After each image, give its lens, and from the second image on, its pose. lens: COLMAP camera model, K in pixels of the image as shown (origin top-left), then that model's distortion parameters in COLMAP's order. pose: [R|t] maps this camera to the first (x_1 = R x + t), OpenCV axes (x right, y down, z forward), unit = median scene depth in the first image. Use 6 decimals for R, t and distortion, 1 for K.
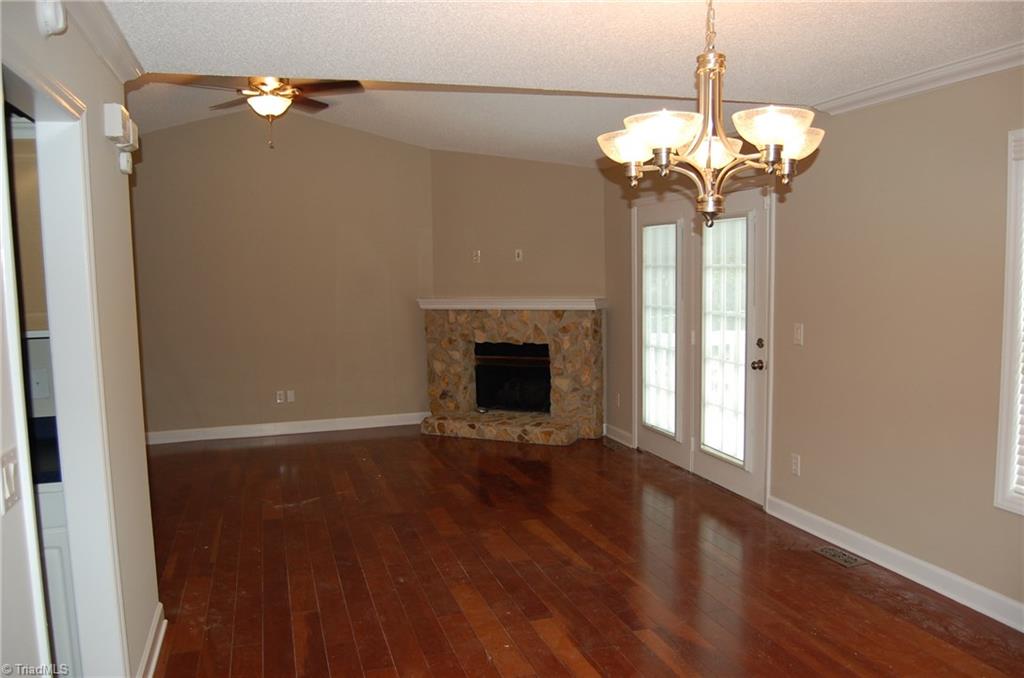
lens RADIAL K [[778.8, 0, 512.0], [0, 778.8, 339.0], [0, 0, 1]] dist [-0.003338, -0.001923]
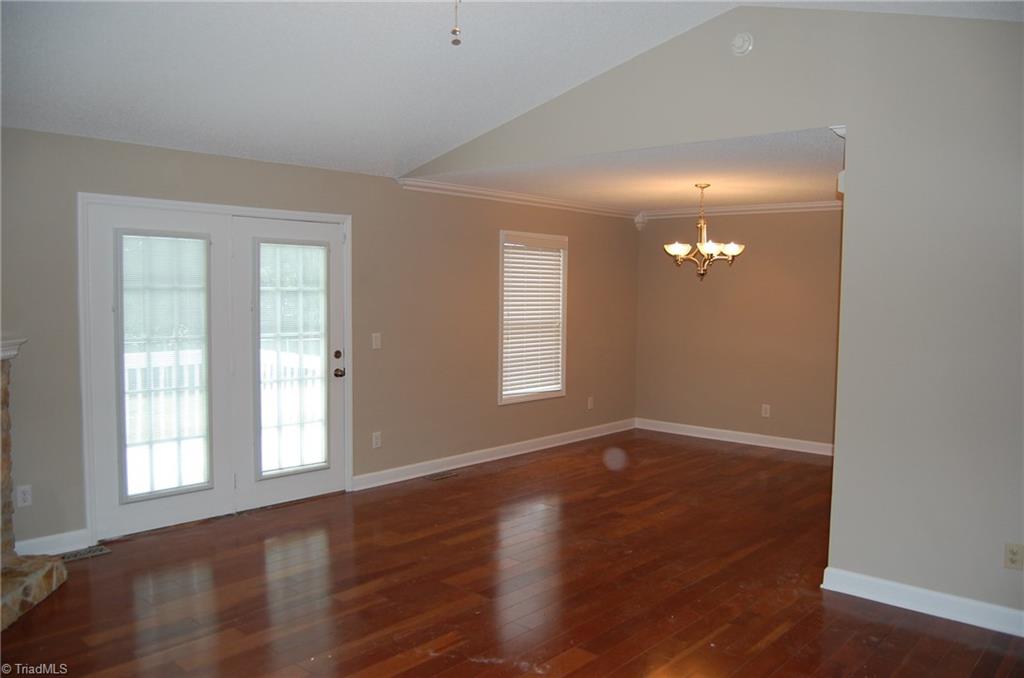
lens RADIAL K [[778.8, 0, 512.0], [0, 778.8, 339.0], [0, 0, 1]] dist [-0.003338, -0.001923]
pose [[-0.498066, -0.037542, 0.866326, -0.847724], [0.076217, 0.993300, 0.086863, -0.101801], [-0.863783, 0.109293, -0.491868, 1.352370]]
